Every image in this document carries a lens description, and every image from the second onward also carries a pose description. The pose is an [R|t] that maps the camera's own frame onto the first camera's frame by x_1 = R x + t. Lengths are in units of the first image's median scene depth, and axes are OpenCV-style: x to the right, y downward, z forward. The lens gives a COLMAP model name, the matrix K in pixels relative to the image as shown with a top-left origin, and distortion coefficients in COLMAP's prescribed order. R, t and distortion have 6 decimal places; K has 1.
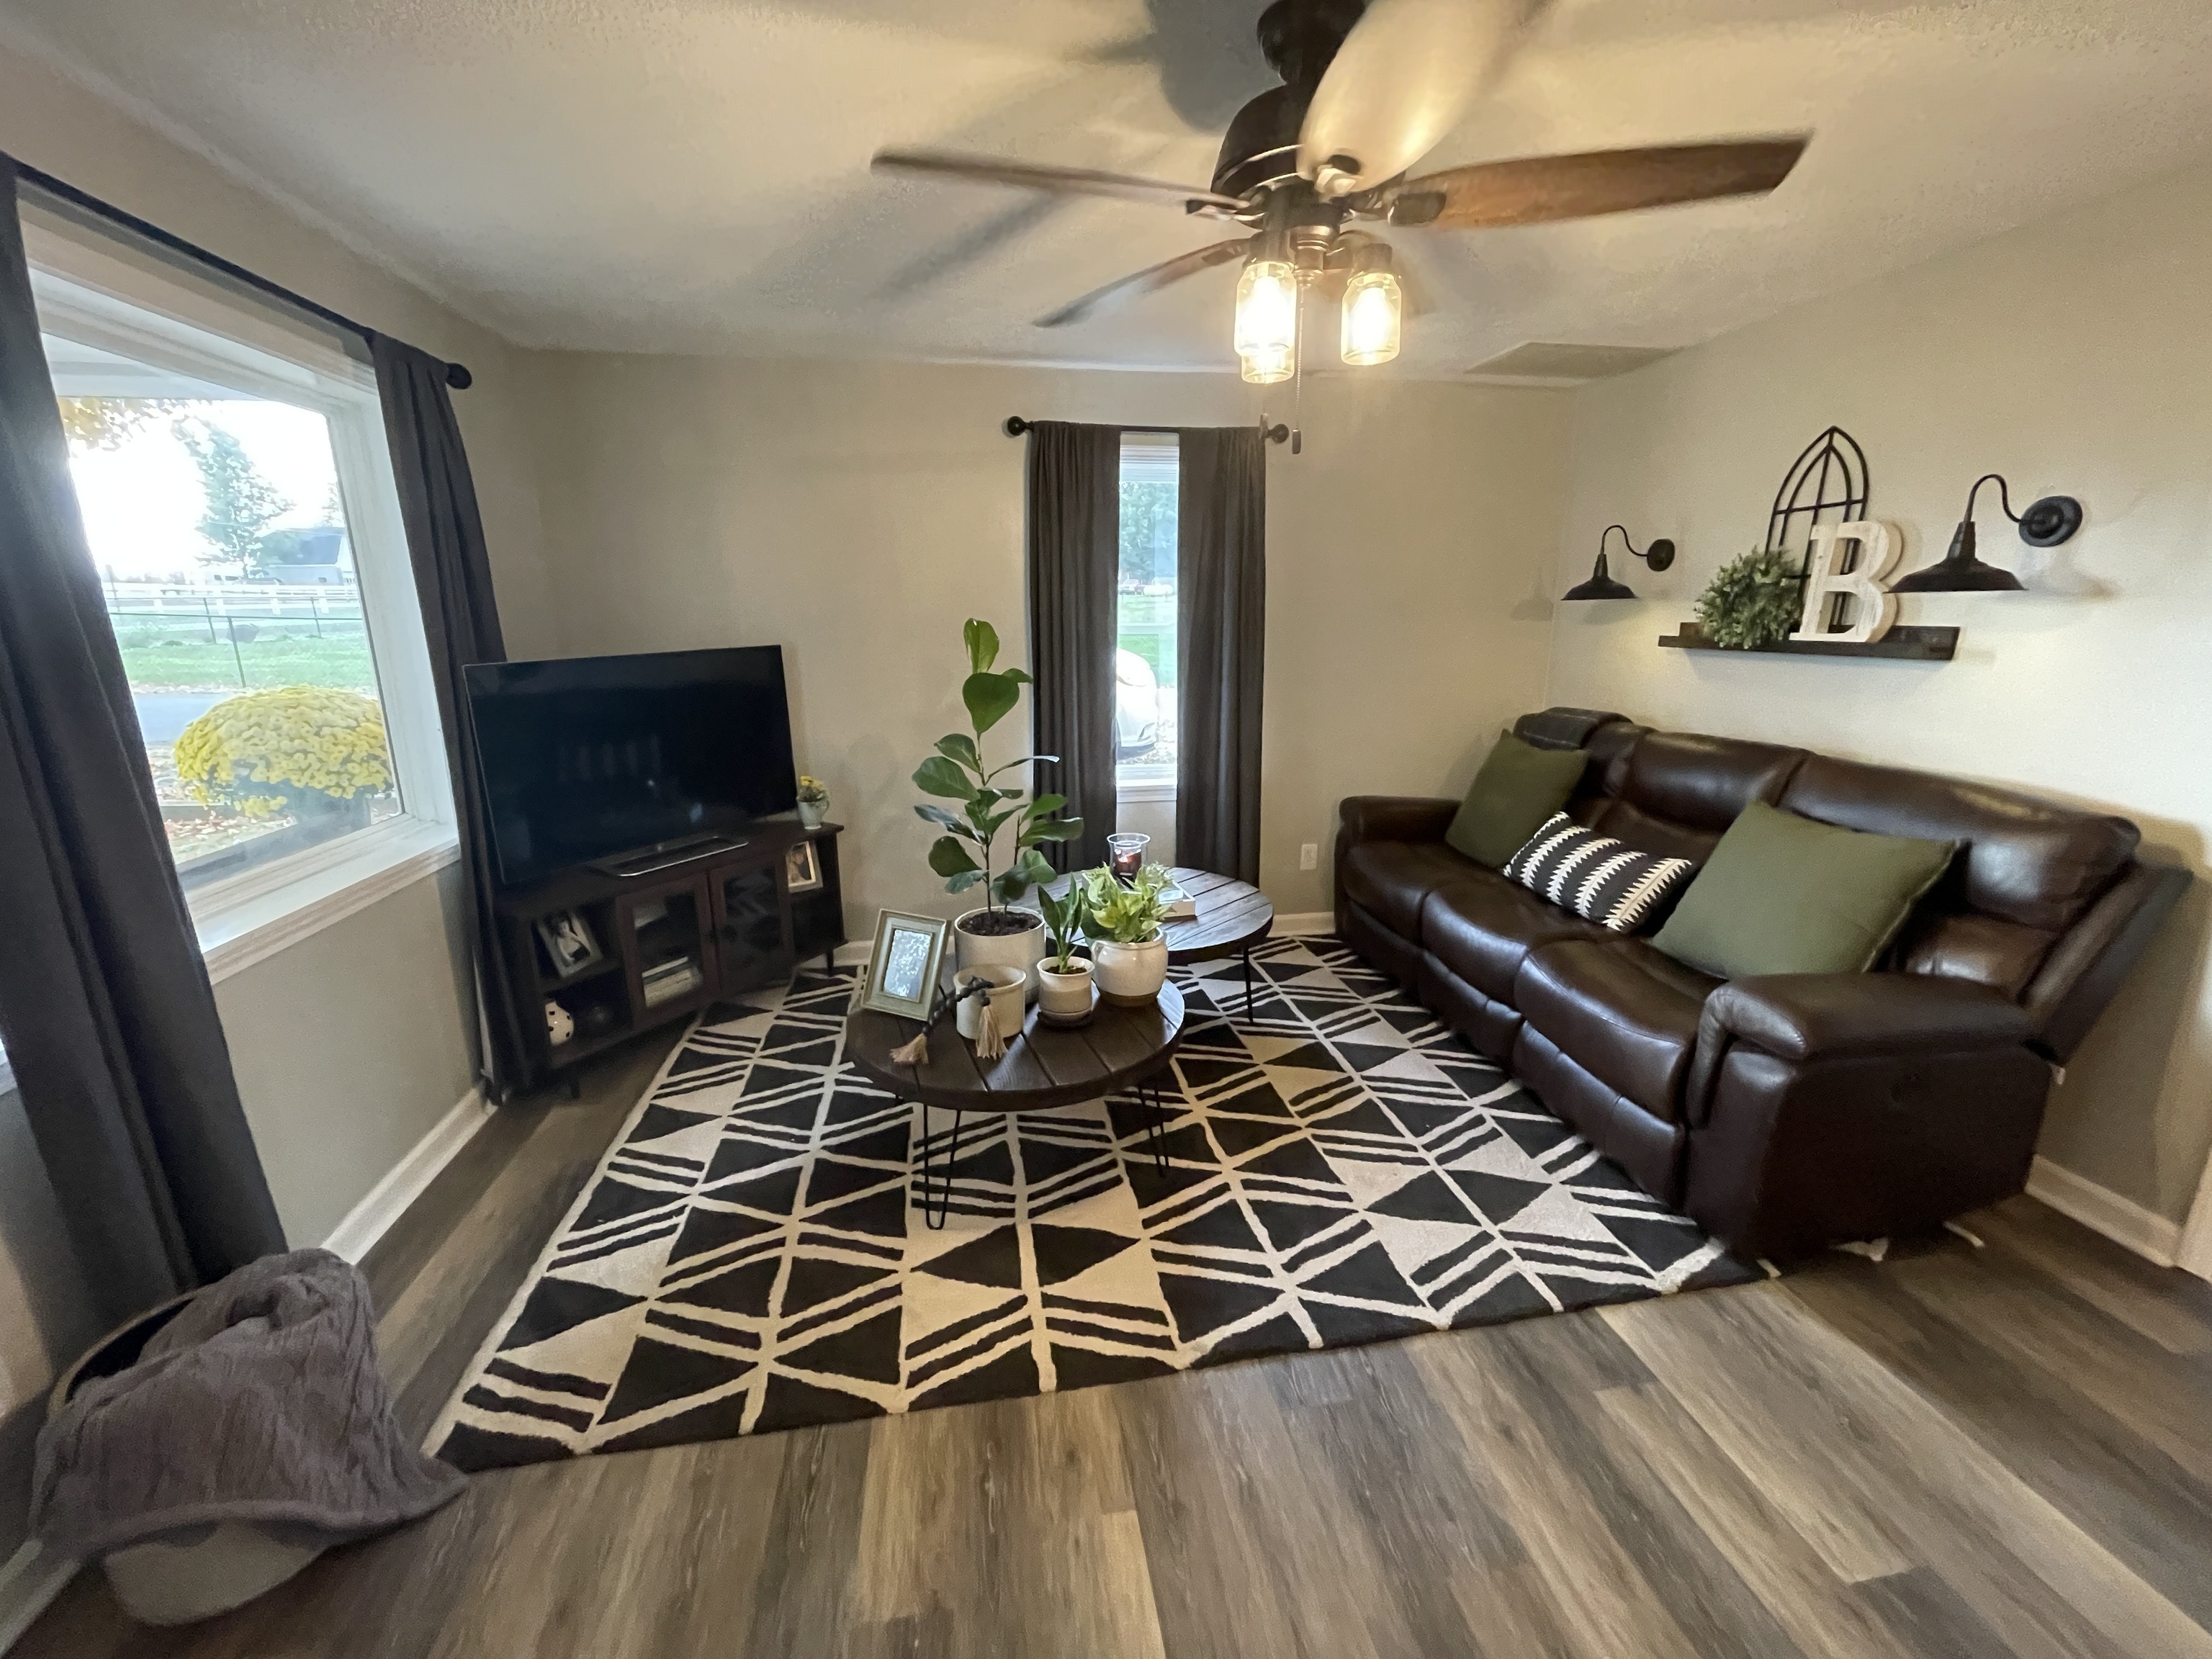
lens RADIAL K [[898.8, 0, 1106.0], [0, 898.8, 829.5], [0, 0, 1]] dist [-0.008948, 0.002840]
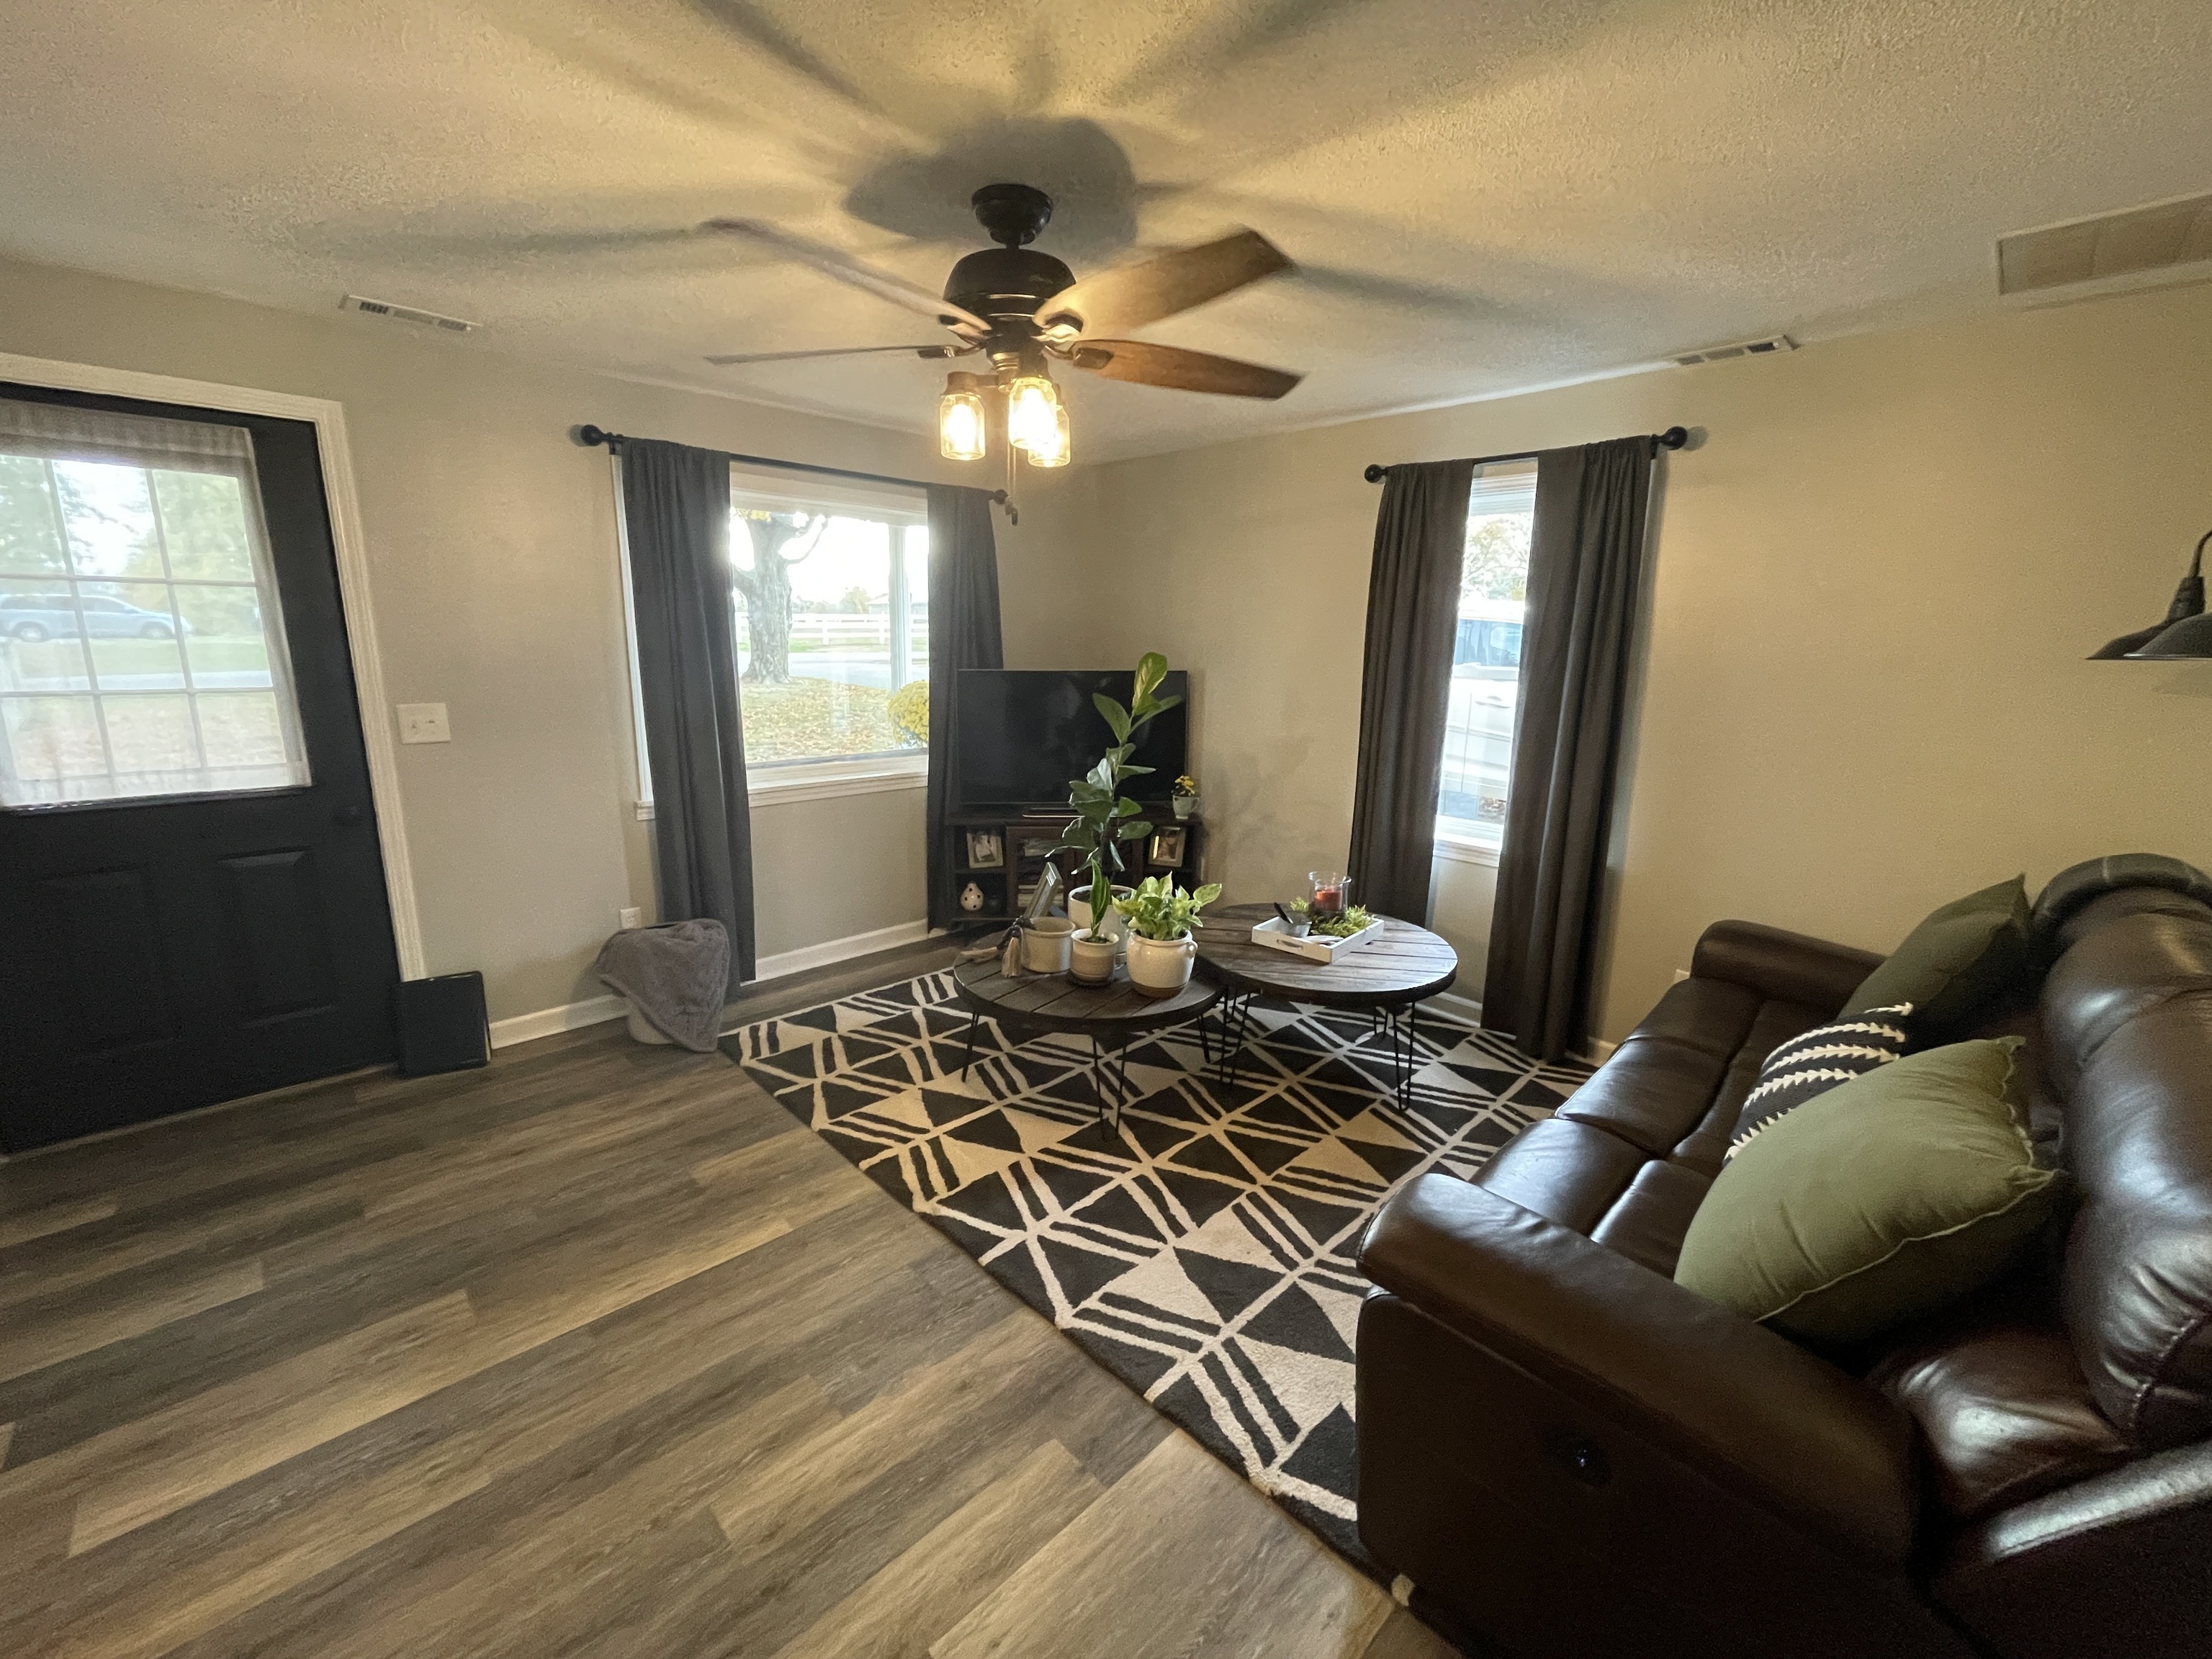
lens RADIAL K [[903.5, 0, 1106.0], [0, 903.5, 829.5], [0, 0, 1]] dist [-0.003574, 0.000116]
pose [[0.572532, 0.190870, -0.797355, 0.881455], [-0.219942, 0.972633, 0.074900, -0.080826], [0.789831, 0.132490, 0.598844, 0.253528]]
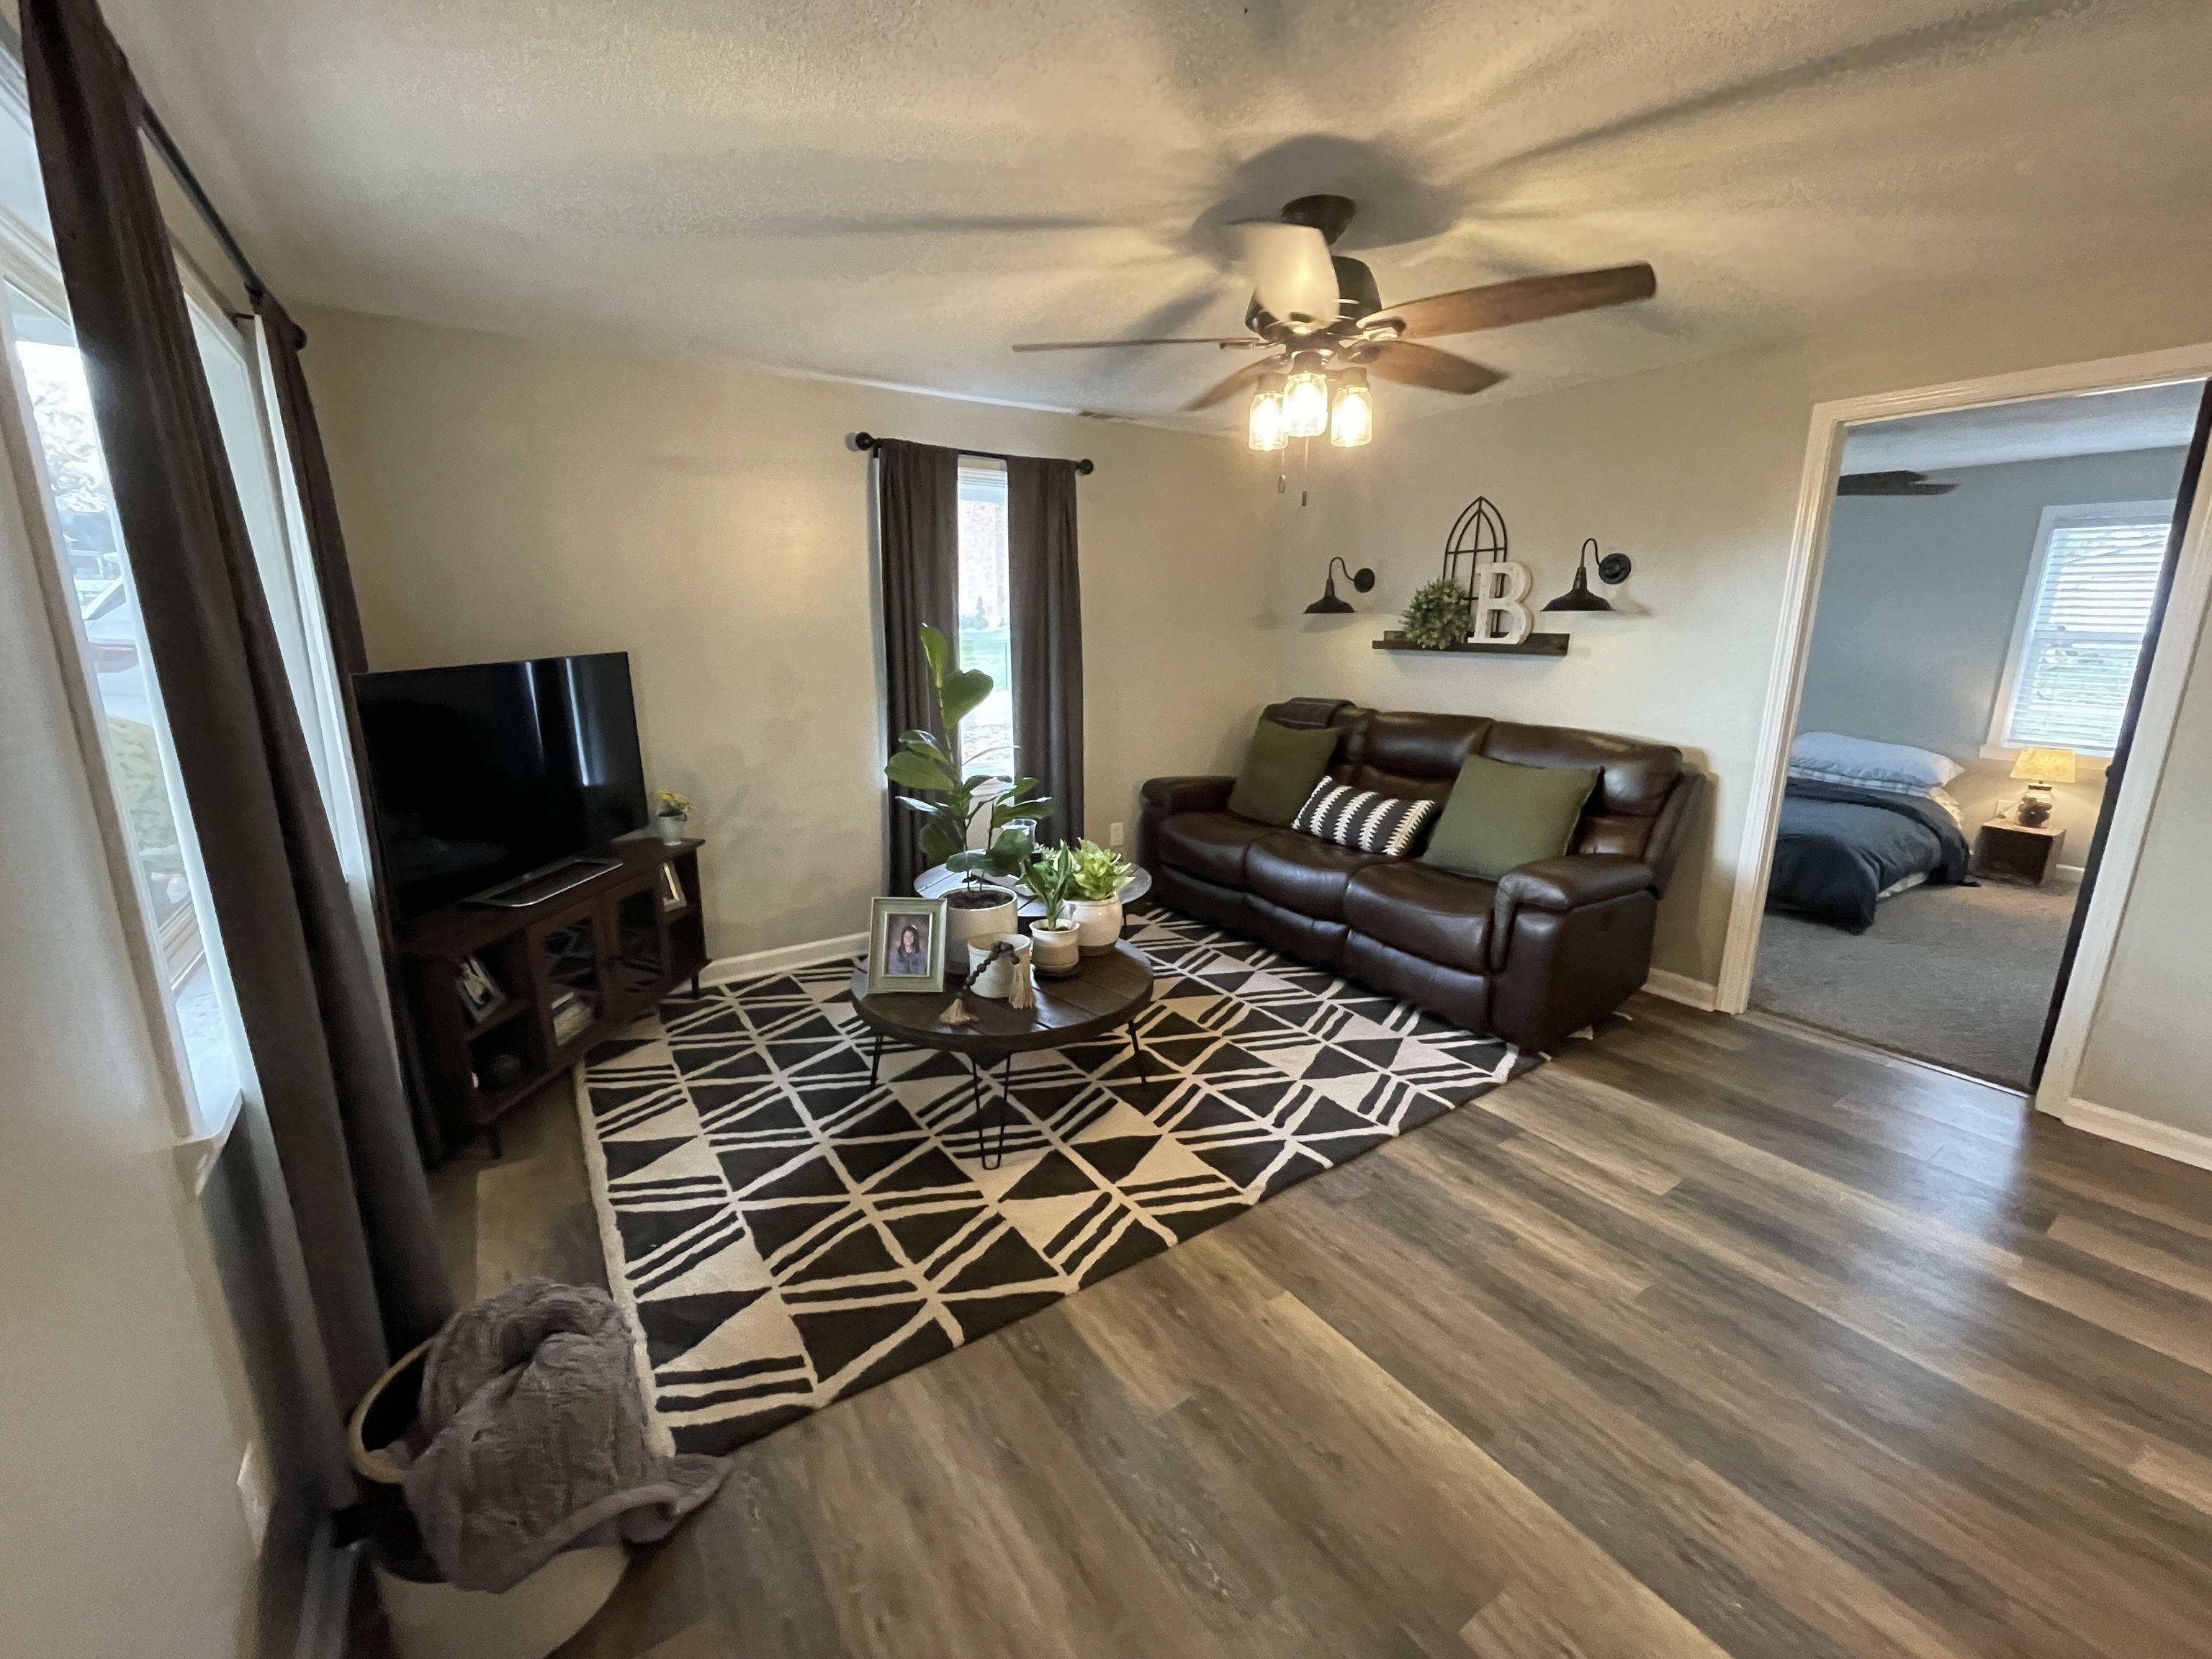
lens RADIAL K [[903.5, 0, 1106.0], [0, 903.5, 829.5], [0, 0, 1]] dist [-0.003574, 0.000116]
pose [[0.909568, -0.085734, 0.406616, -0.432654], [0.090453, 0.995871, 0.007641, 0.025266], [-0.405592, 0.029830, 0.913567, -0.086612]]
